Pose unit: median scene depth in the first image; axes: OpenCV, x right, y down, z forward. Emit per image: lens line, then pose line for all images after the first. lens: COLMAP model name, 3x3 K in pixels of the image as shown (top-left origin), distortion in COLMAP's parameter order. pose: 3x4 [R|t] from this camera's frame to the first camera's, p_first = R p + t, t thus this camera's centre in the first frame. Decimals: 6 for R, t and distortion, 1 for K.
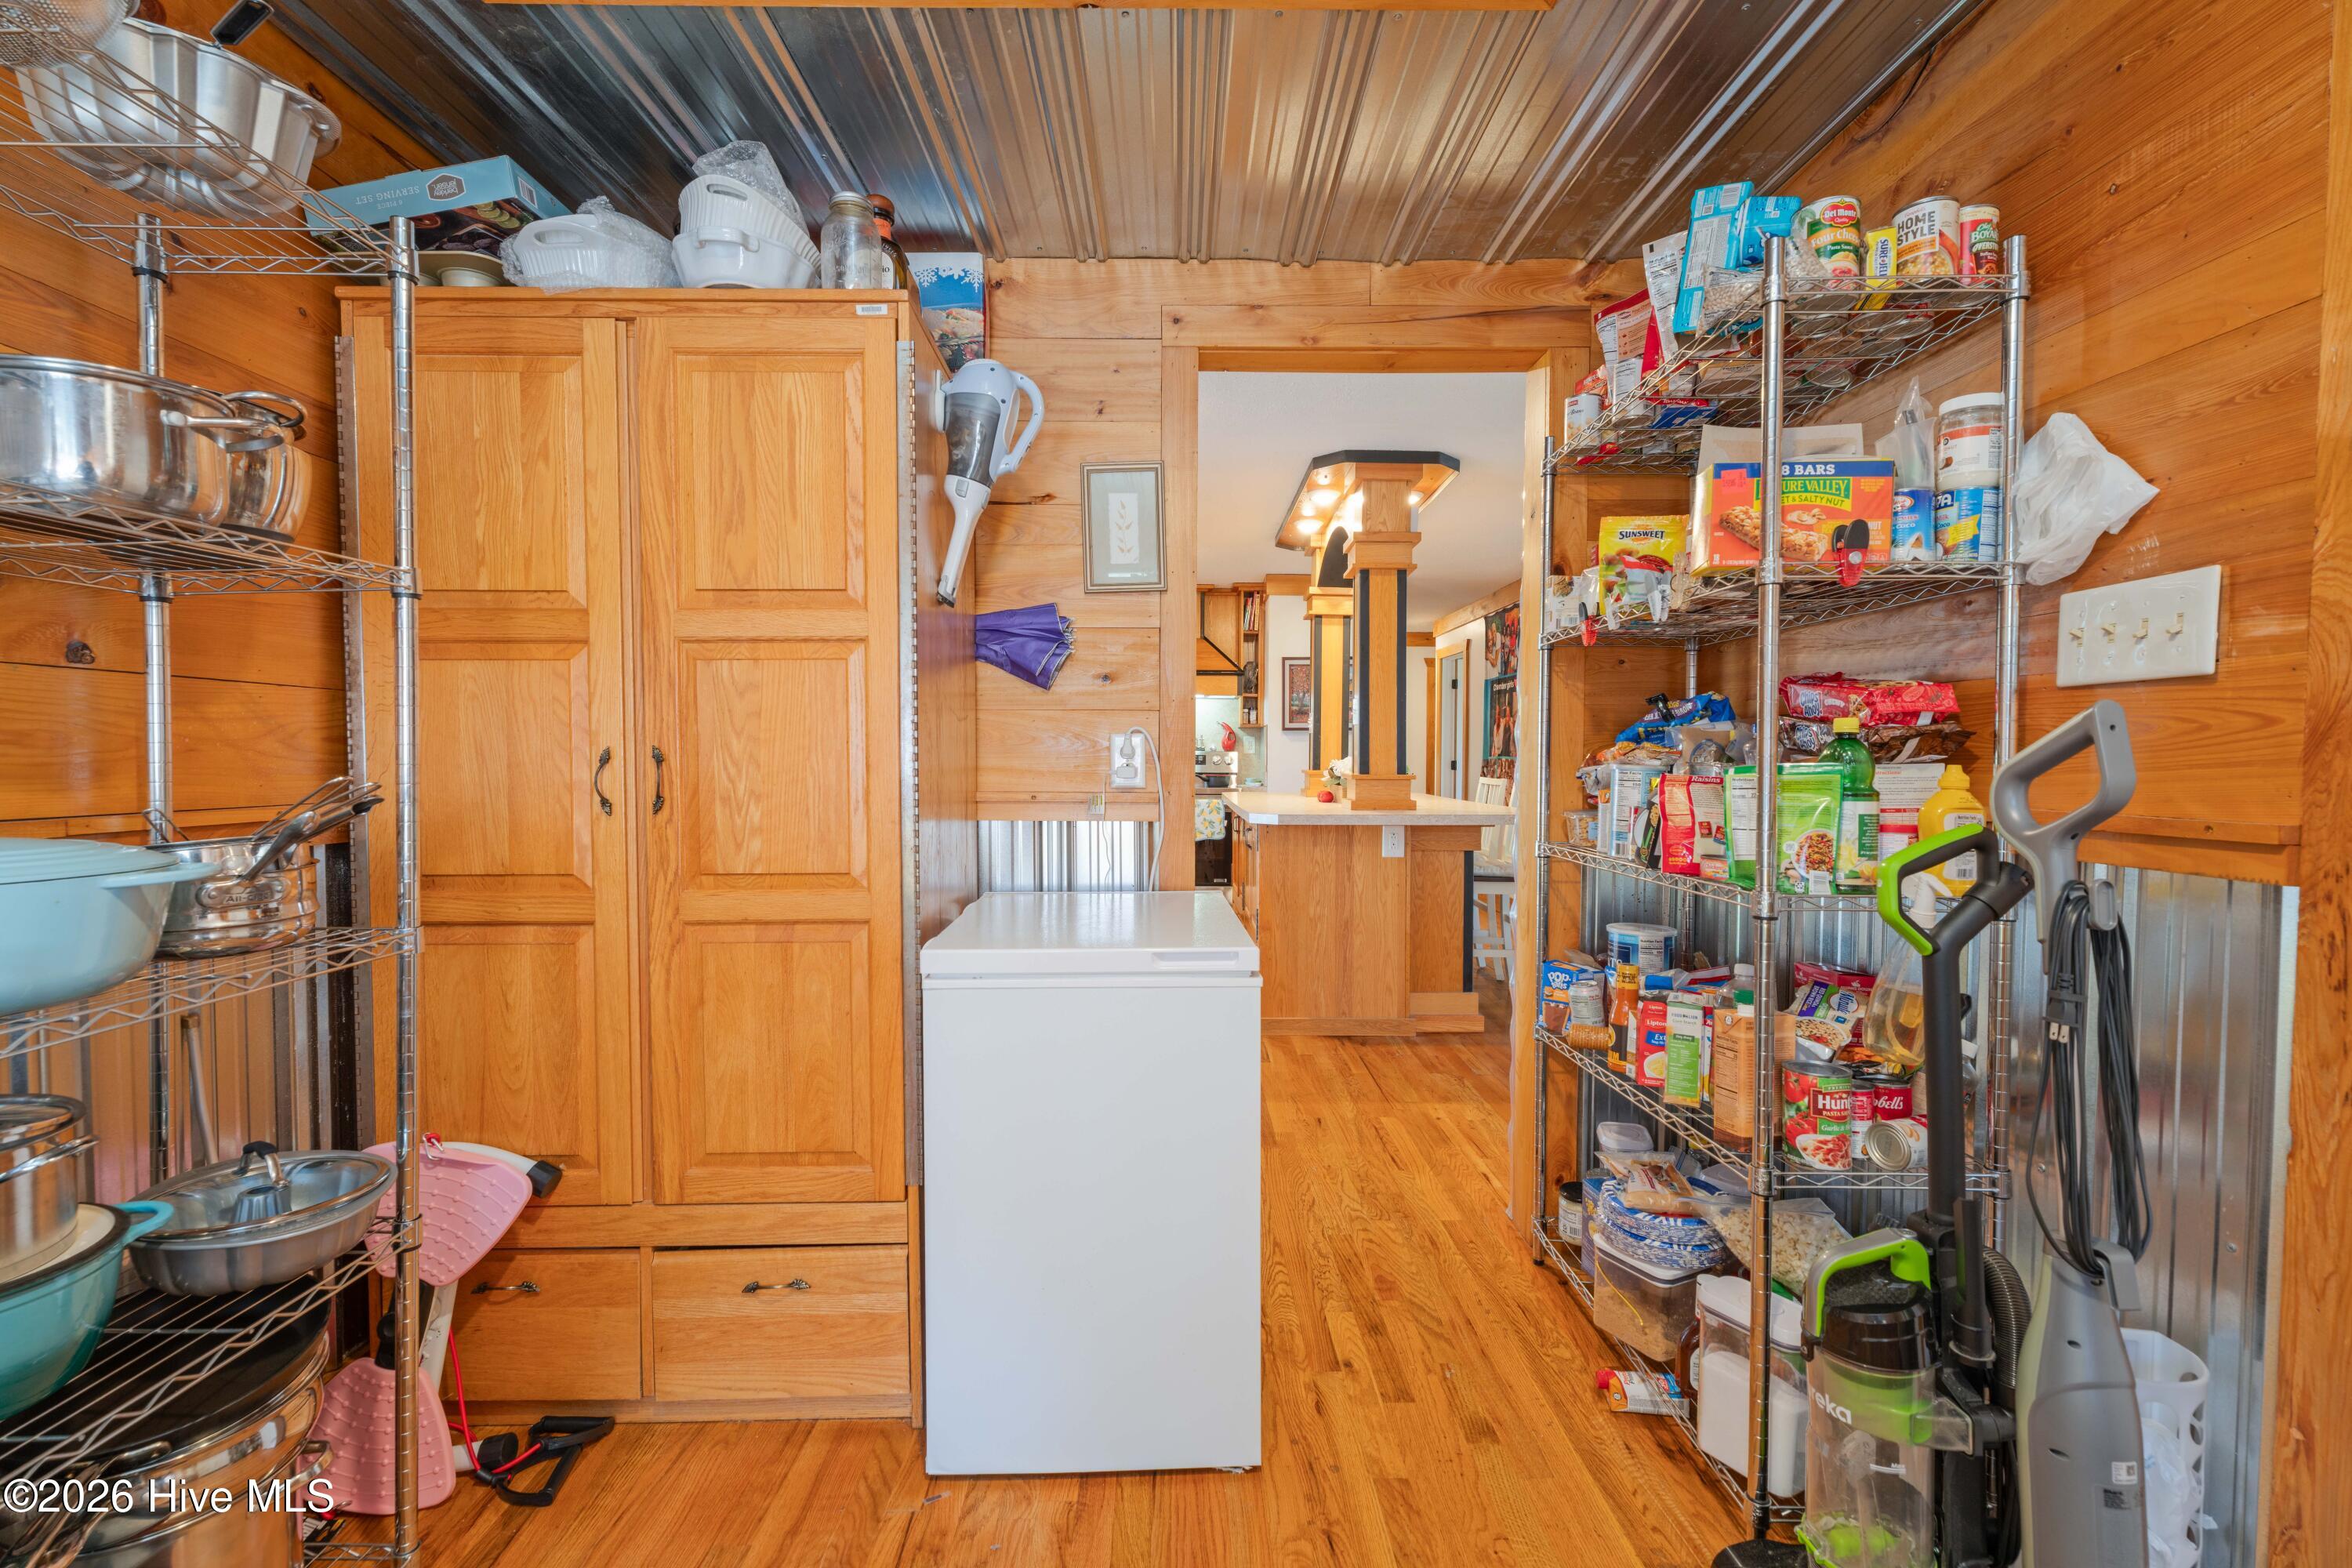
lens RADIAL K [[1049.1, 0, 1174.6], [0, 1049.1, 774.2], [0, 0, 1]] dist [-0.000727, 0.000573]
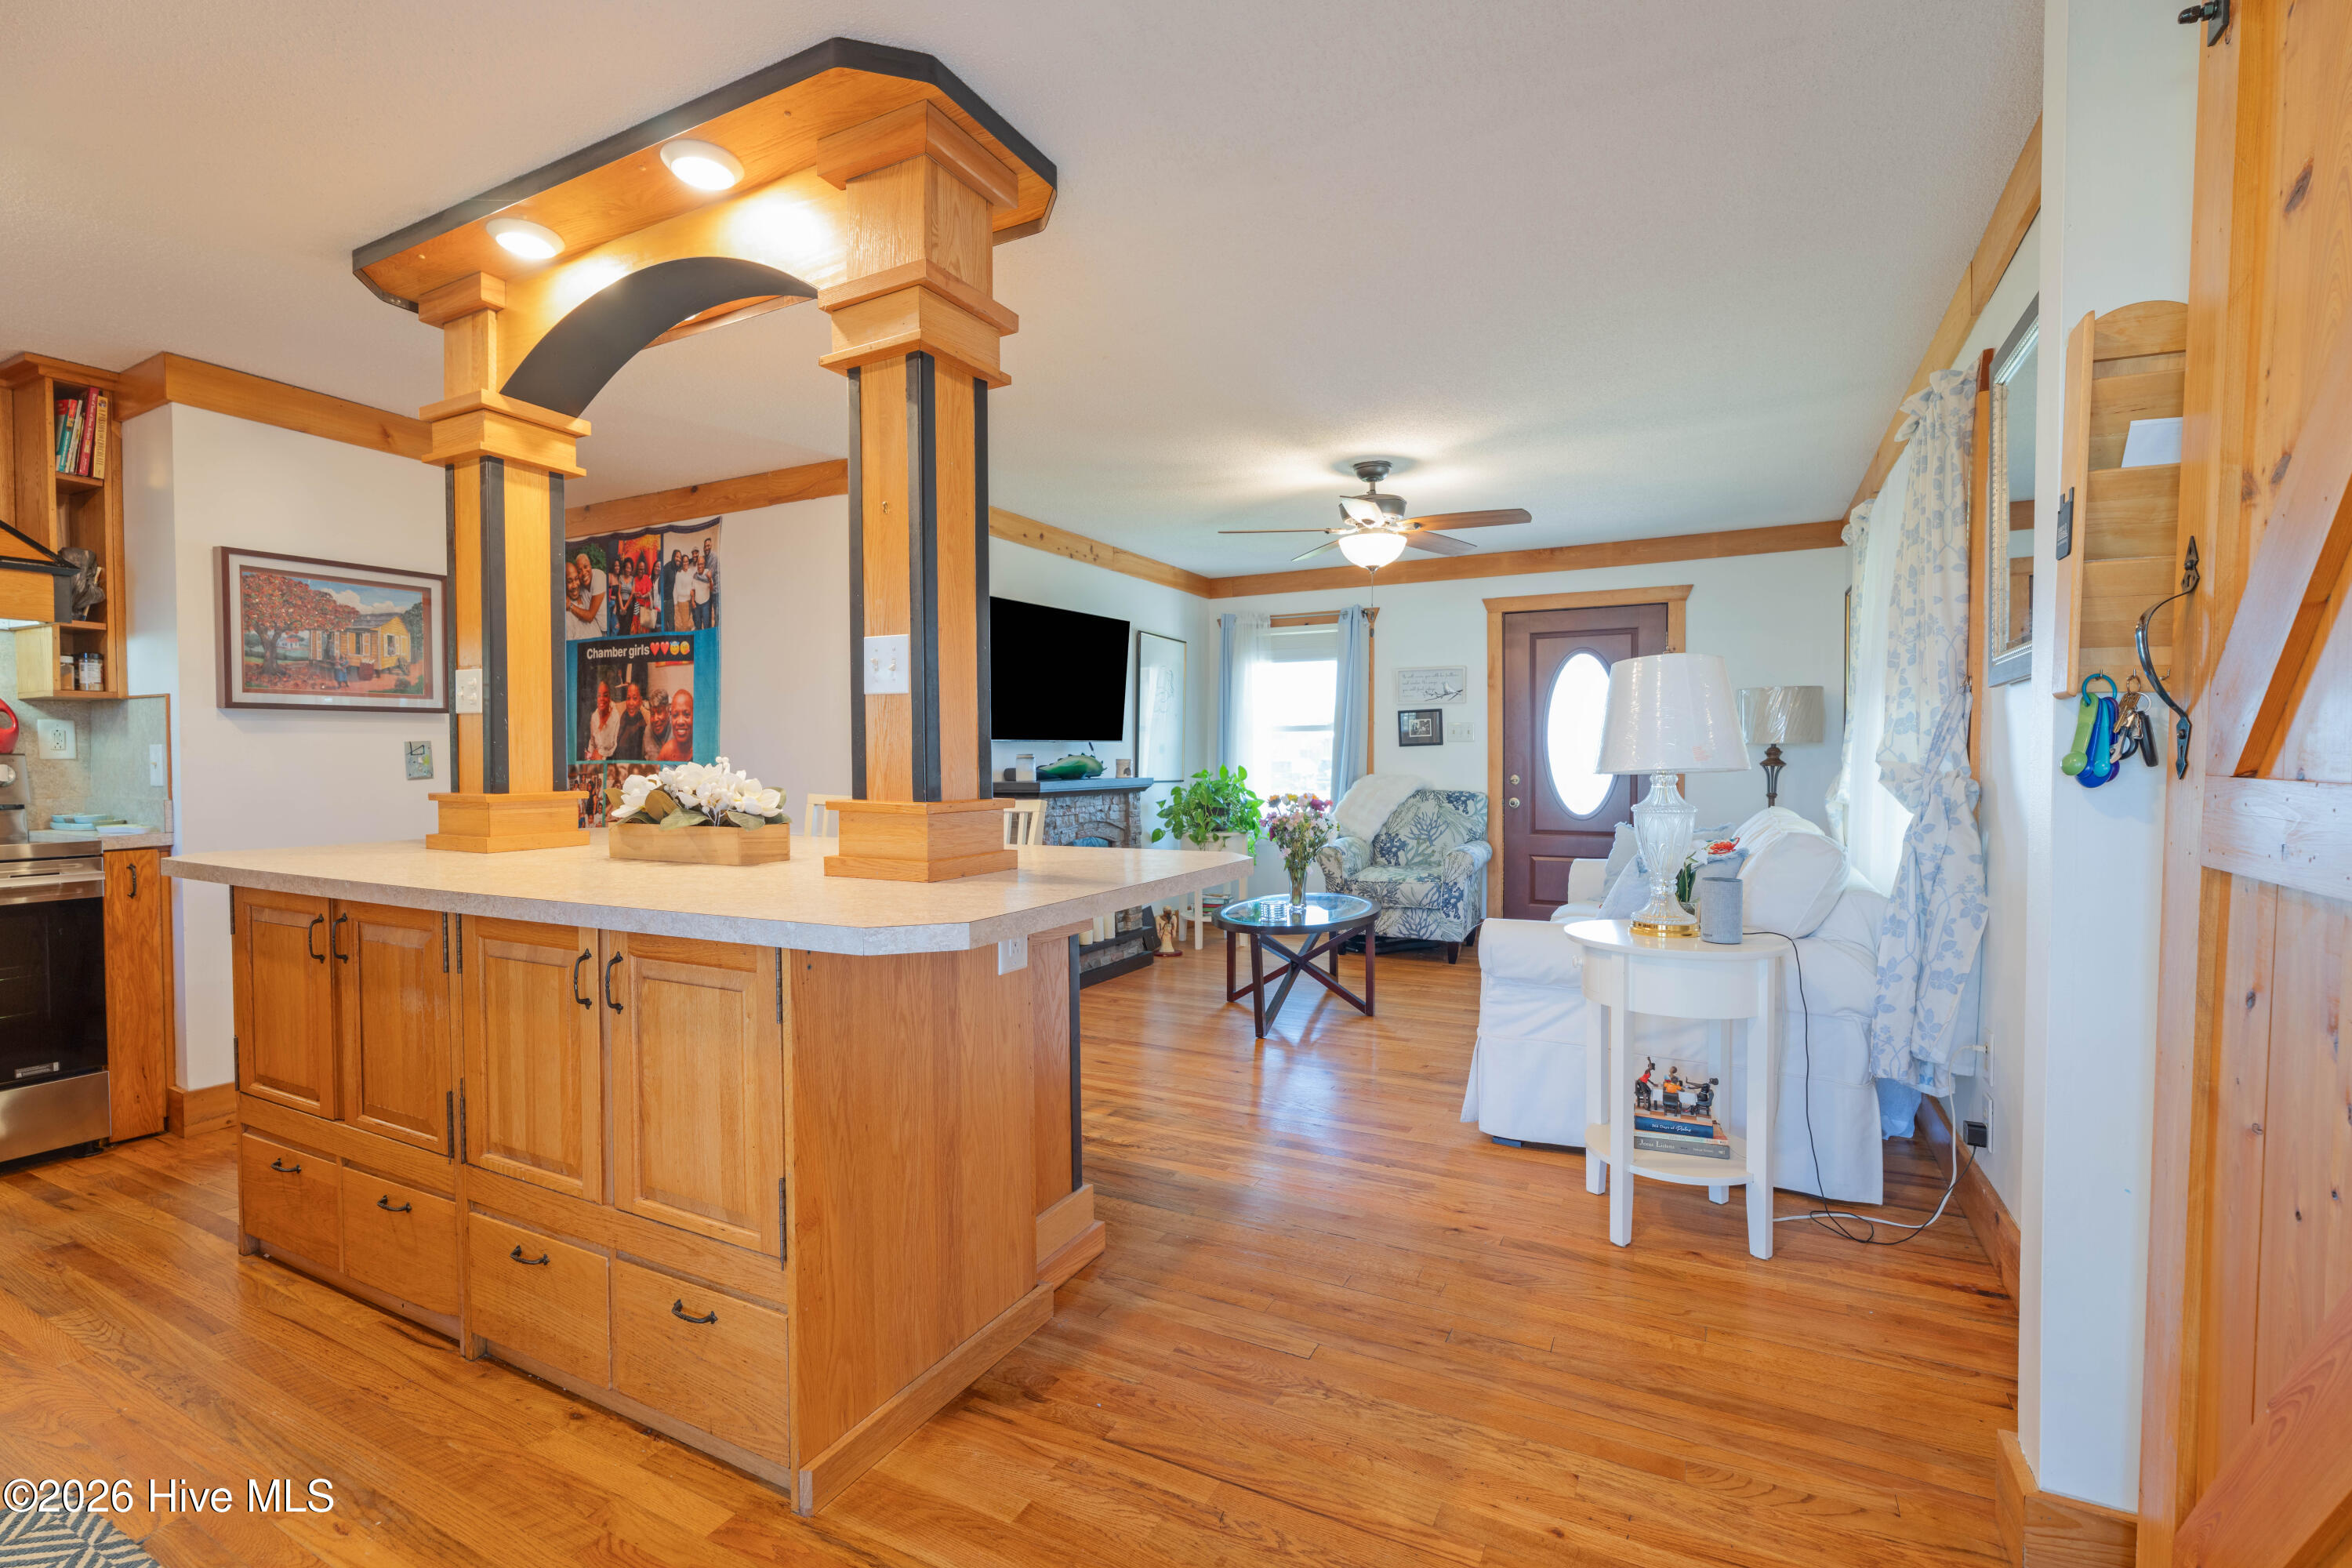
lens RADIAL K [[1049.1, 0, 1175.0], [0, 1049.1, 783.2], [0, 0, 1]] dist [-0.000727, 0.000573]
pose [[0.469213, -0.028699, 0.882619, -0.121988], [0.023618, 0.999522, 0.019945, -0.010067], [-0.882769, 0.011487, 0.469666, 0.482246]]
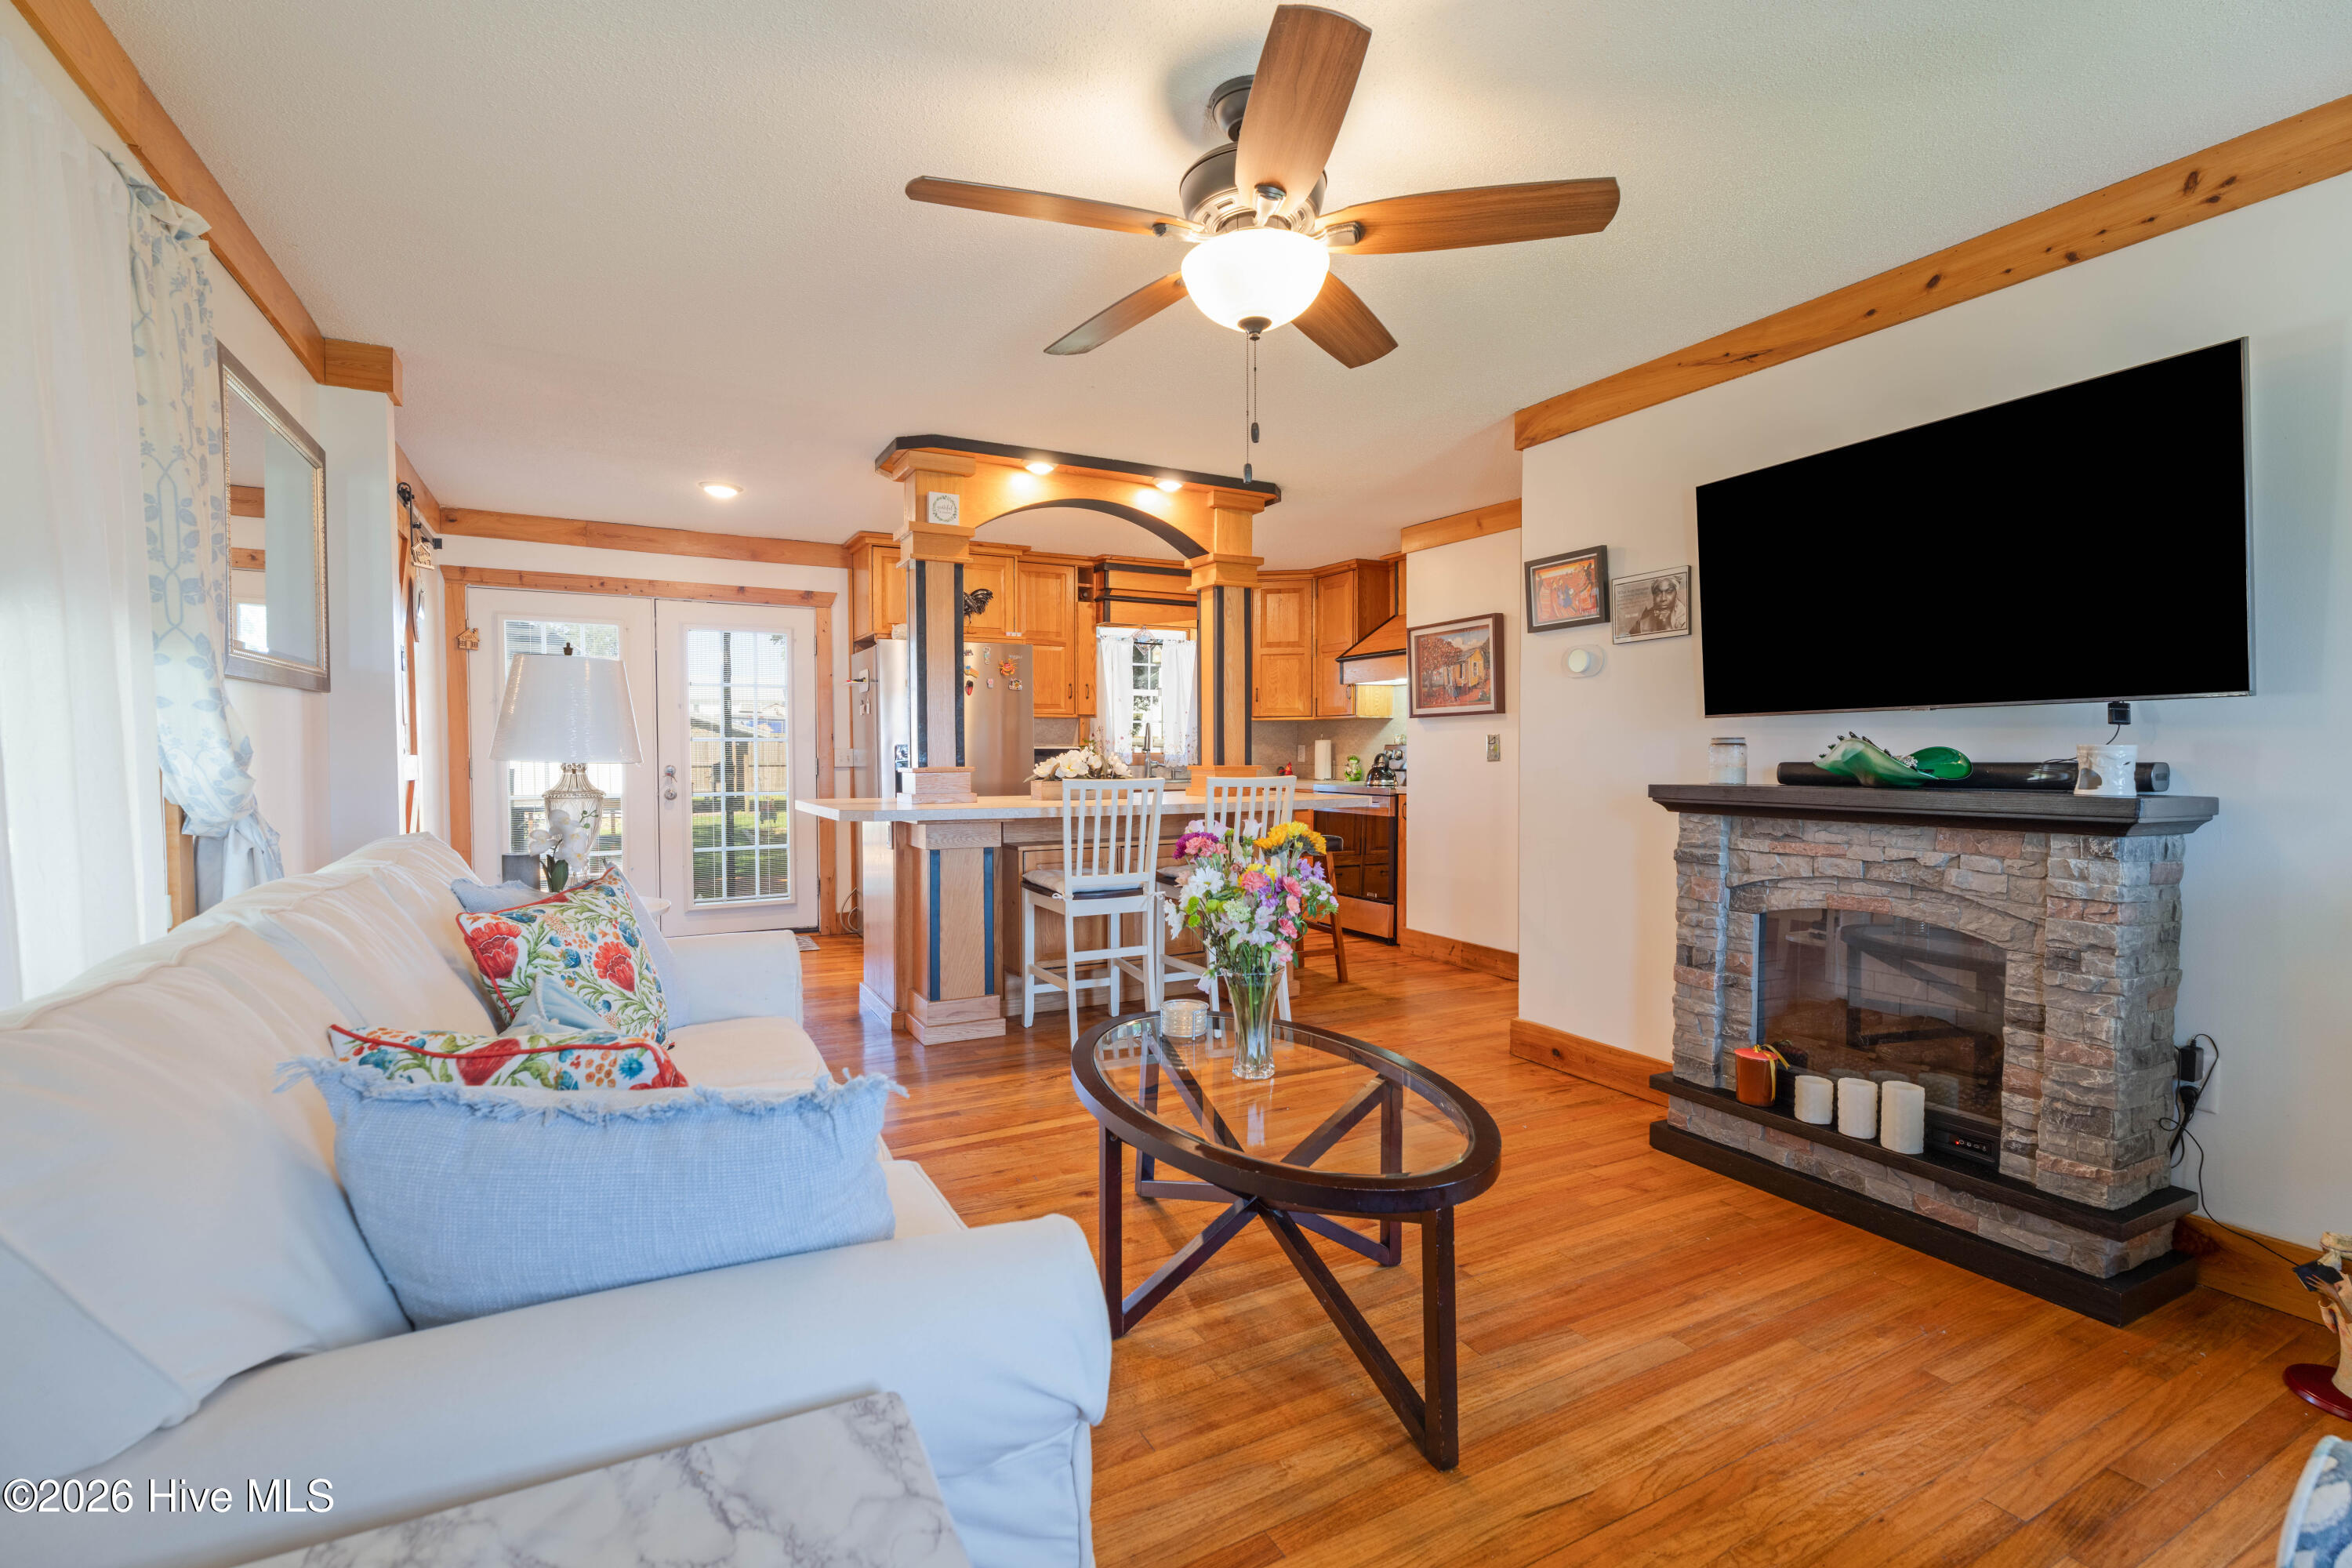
lens RADIAL K [[1049.1, 0, 1161.0], [0, 1049.1, 791.8], [0, 0, 1]] dist [-0.000727, 0.000573]
pose [[0.465674, 0.027190, -0.884539, 0.798576], [-0.010964, 0.999628, 0.024955, -0.004397], [0.884889, -0.001923, 0.465799, 0.516720]]
